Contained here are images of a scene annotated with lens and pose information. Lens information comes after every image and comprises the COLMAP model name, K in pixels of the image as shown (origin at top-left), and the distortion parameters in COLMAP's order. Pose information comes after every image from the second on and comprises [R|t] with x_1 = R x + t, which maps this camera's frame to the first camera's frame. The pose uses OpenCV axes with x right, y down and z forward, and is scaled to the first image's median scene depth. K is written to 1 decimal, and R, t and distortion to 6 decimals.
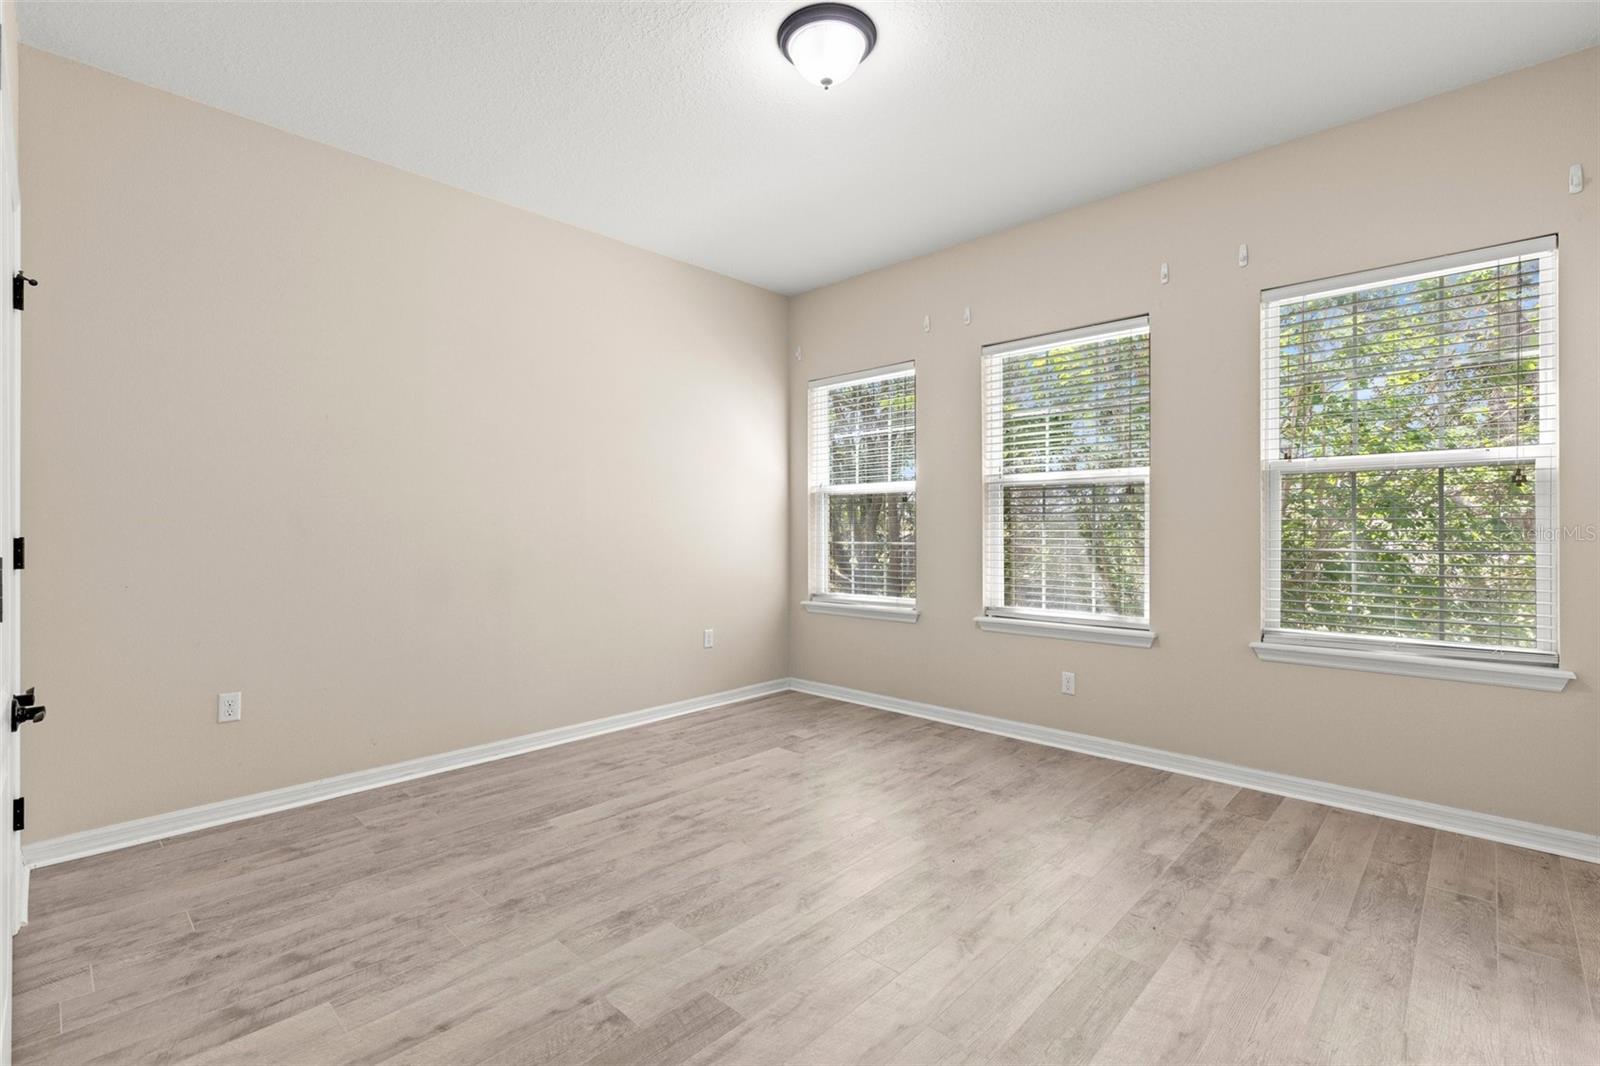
lens RADIAL K [[717.8, 0, 799.9], [0, 717.8, 532.1], [0, 0, 1]] dist [0.008156, -0.001040]
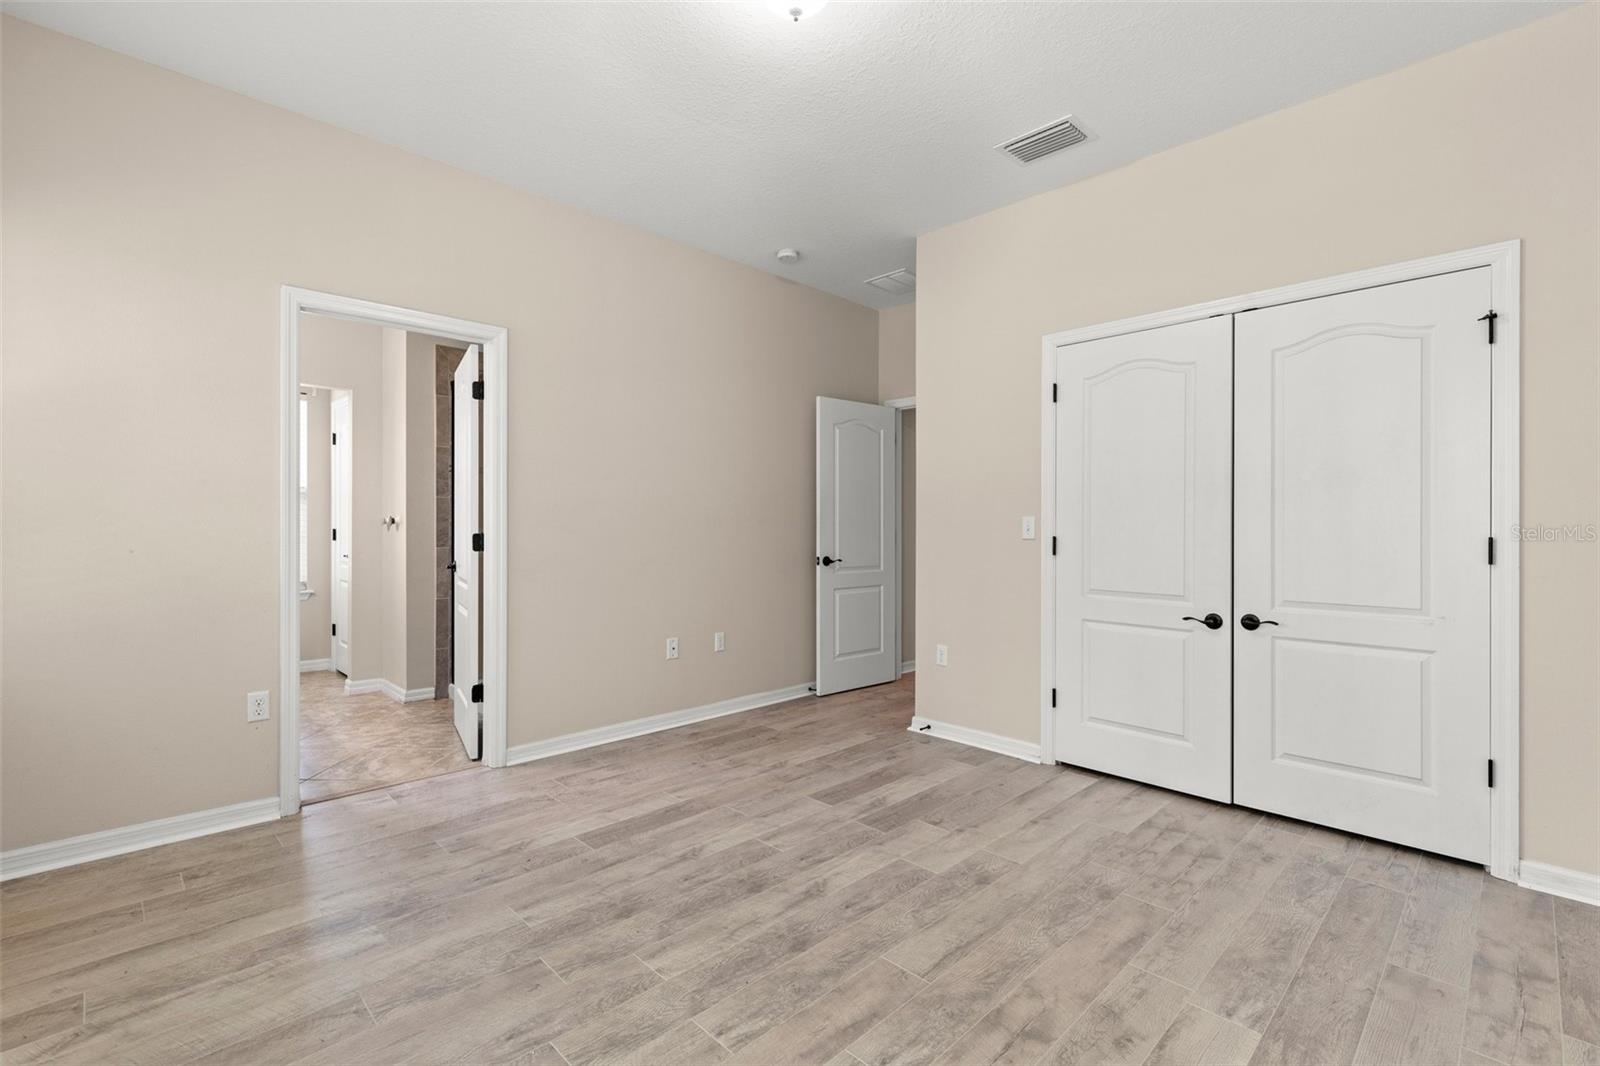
lens RADIAL K [[717.8, 0, 803.6], [0, 717.8, 525.8], [0, 0, 1]] dist [0.008156, -0.001040]
pose [[-0.999669, -0.002281, 0.025620, 0.003759], [-0.002135, 0.999981, 0.005700, -0.013558], [-0.025633, 0.005644, -0.999655, 1.899232]]
